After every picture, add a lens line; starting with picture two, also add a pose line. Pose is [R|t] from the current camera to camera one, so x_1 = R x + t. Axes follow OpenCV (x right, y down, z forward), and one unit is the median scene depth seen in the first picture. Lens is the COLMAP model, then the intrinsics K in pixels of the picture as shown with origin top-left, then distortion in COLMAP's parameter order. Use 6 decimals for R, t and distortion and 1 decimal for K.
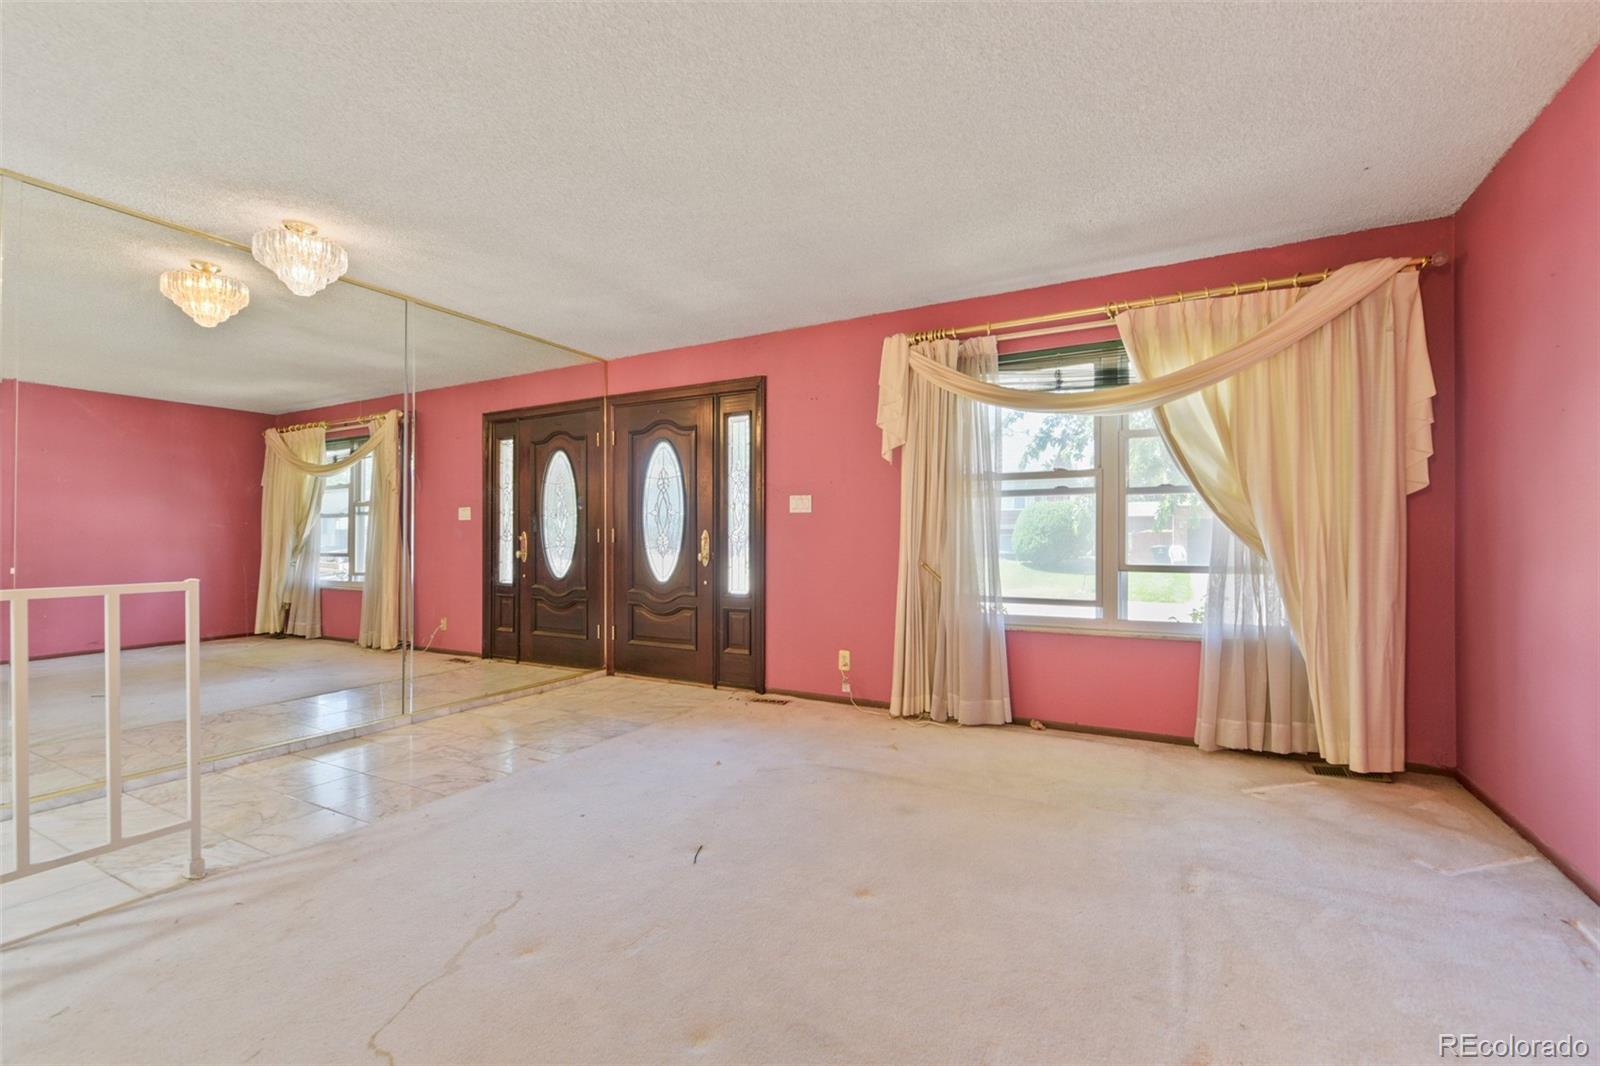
lens RADIAL K [[700.2, 0, 798.1], [0, 700.2, 537.0], [0, 0, 1]] dist [0.001495, -0.000627]
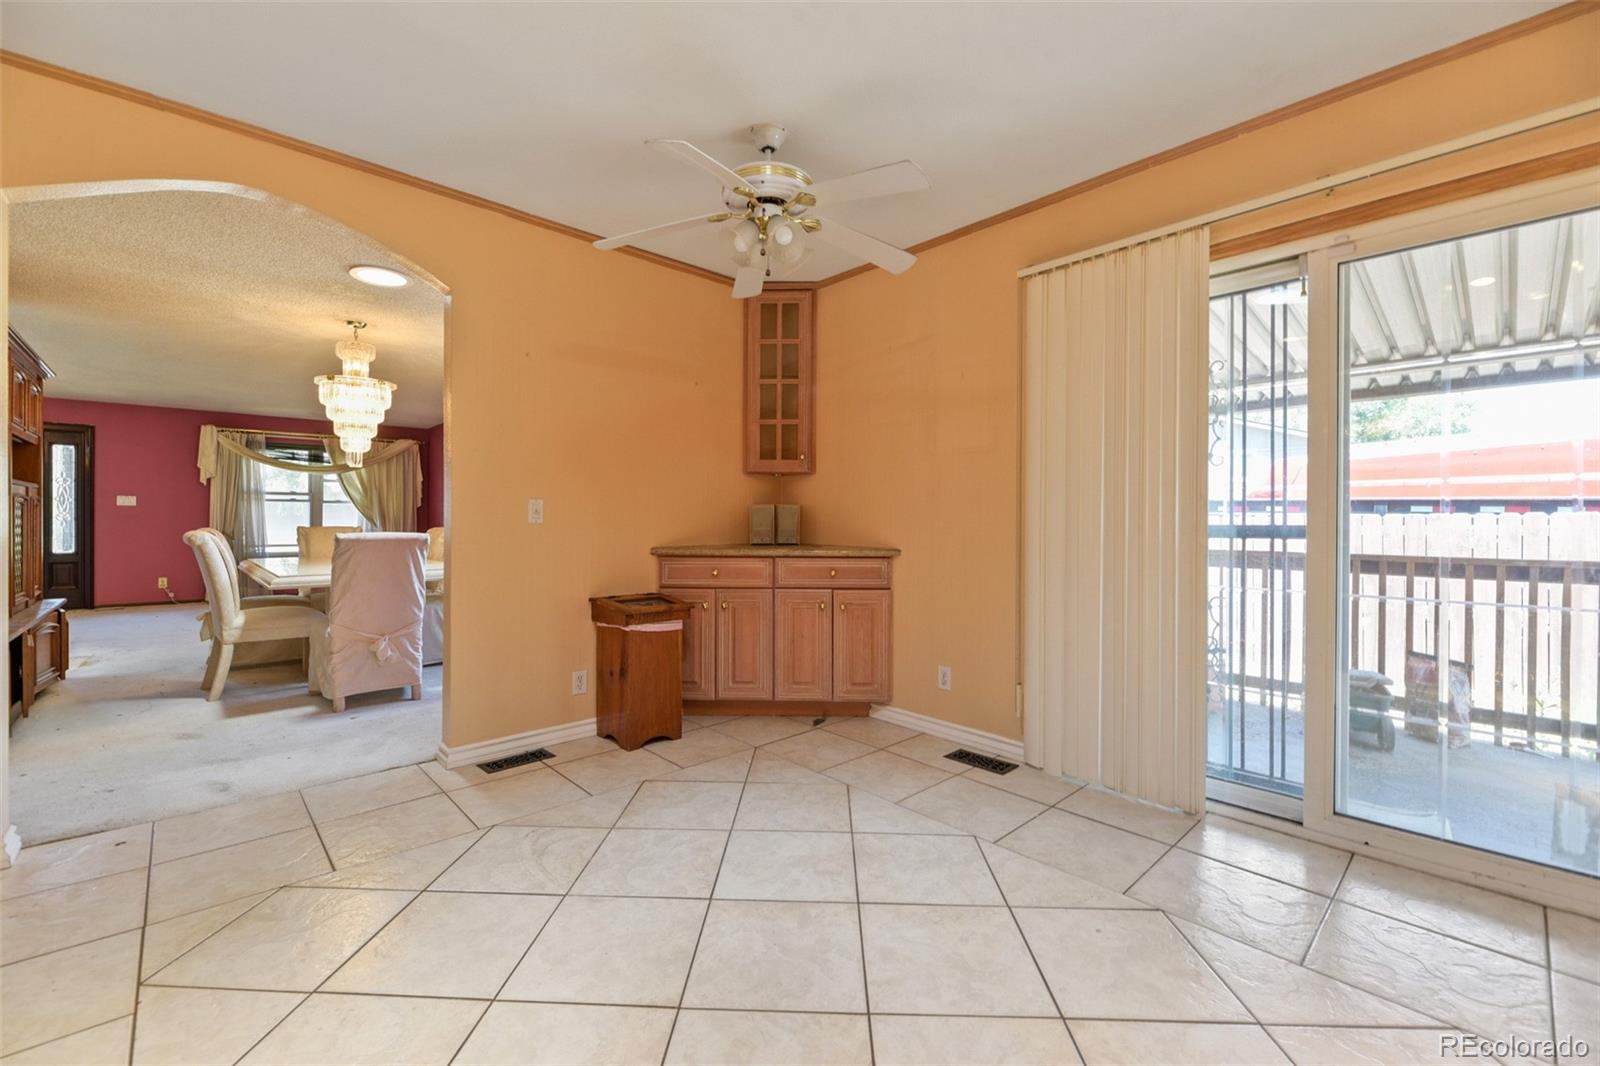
lens RADIAL K [[652.1, 0, 797.3], [0, 652.1, 521.9], [0, 0, 1]] dist [-0.000457, -0.002408]
pose [[0.317681, -0.000143, 0.948198, -1.240782], [-0.005092, 0.999985, 0.001857, -0.004770], [-0.948184, -0.005419, 0.317676, -1.416305]]
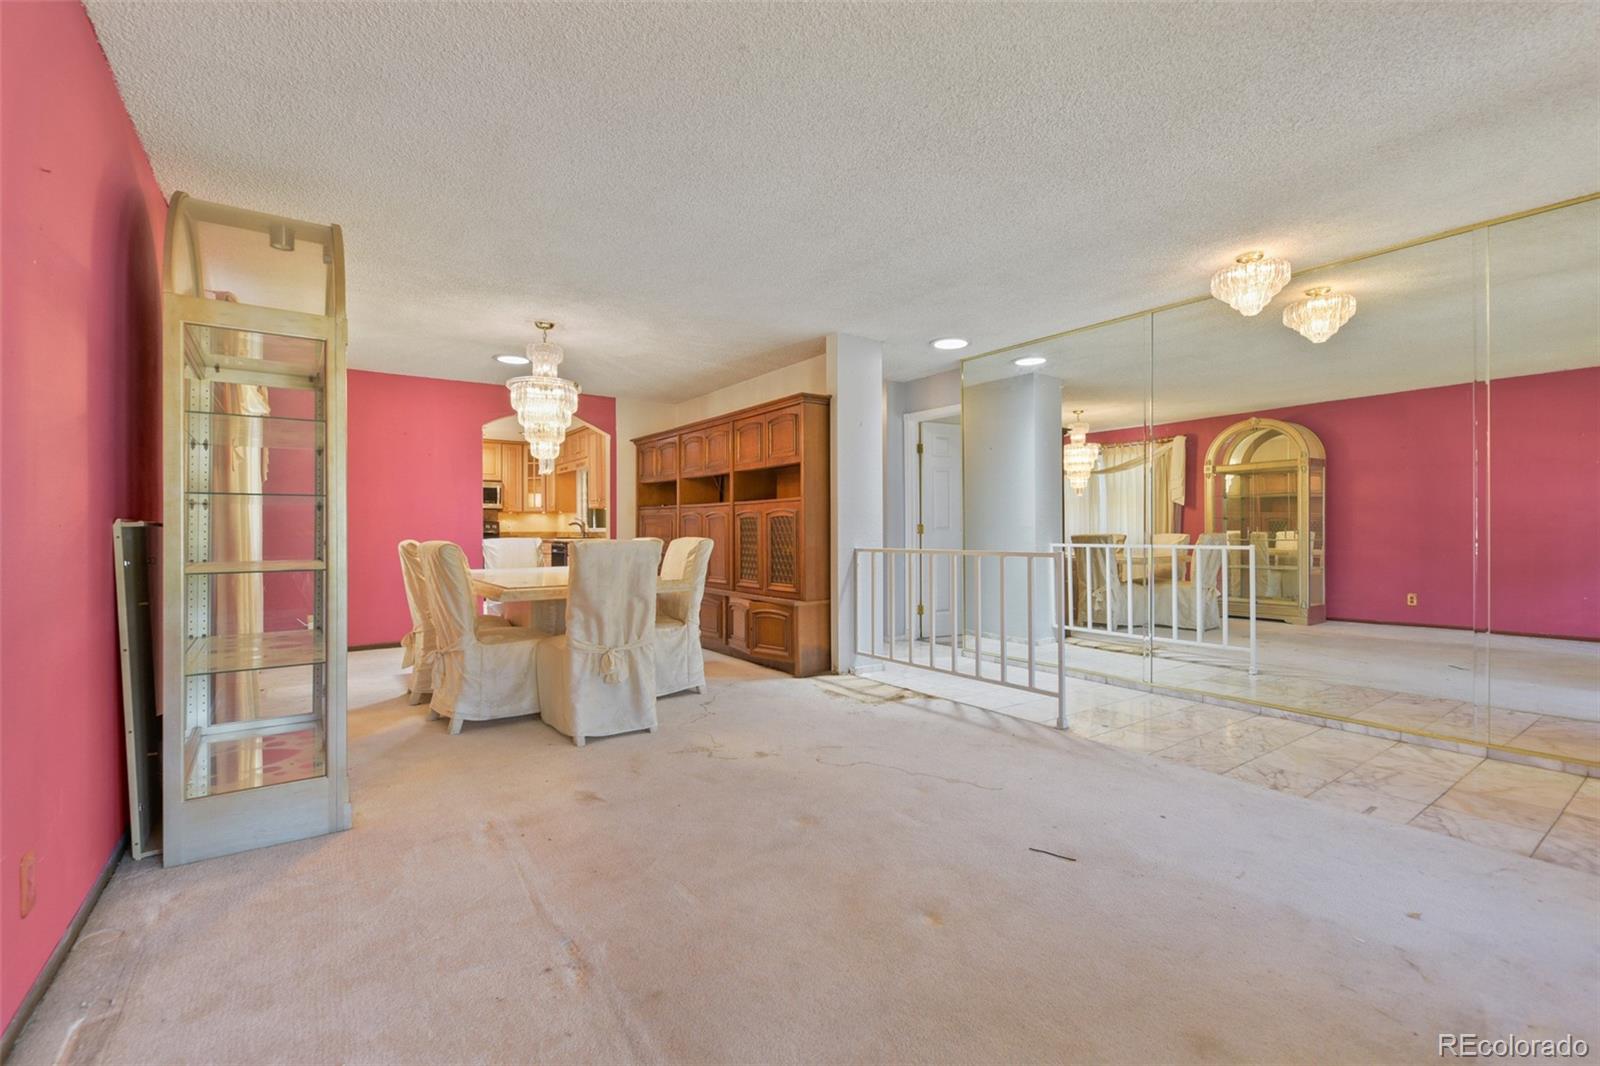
lens RADIAL K [[700.2, 0, 814.4], [0, 700.2, 528.9], [0, 0, 1]] dist [0.001495, -0.000627]
pose [[-0.433022, 0.001583, -0.901382, 0.527921], [0.007380, 0.999971, -0.001789, -0.001917], [0.901353, -0.007427, -0.433022, 0.674113]]
